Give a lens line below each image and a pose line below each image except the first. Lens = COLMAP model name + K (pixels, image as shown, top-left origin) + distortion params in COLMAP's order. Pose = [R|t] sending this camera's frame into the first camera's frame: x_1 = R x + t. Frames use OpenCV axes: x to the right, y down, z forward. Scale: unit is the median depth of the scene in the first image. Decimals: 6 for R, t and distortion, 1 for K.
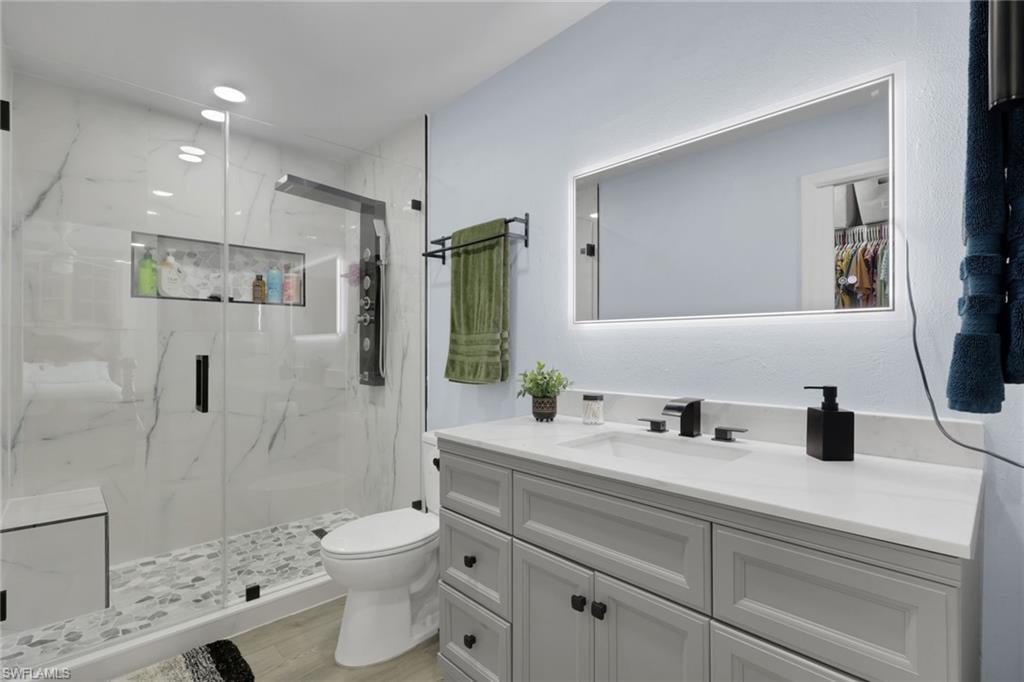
lens RADIAL K [[477.2, 0, 513.7], [0, 477.2, 343.8], [0, 0, 1]] dist [-0.000823, -0.000008]
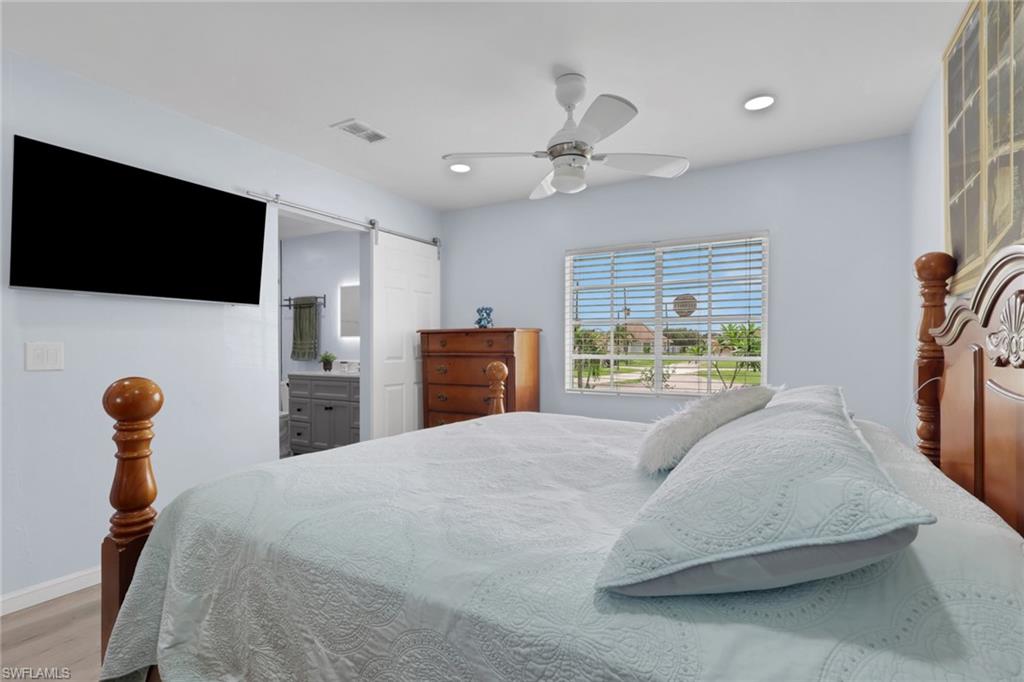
lens RADIAL K [[477.2, 0, 510.7], [0, 477.2, 342.0], [0, 0, 1]] dist [-0.000823, -0.000008]
pose [[0.958003, 0.001364, 0.286754, 0.250978], [-0.000161, 0.999991, -0.004218, -0.003277], [-0.286758, 0.003994, 0.957995, -1.775842]]
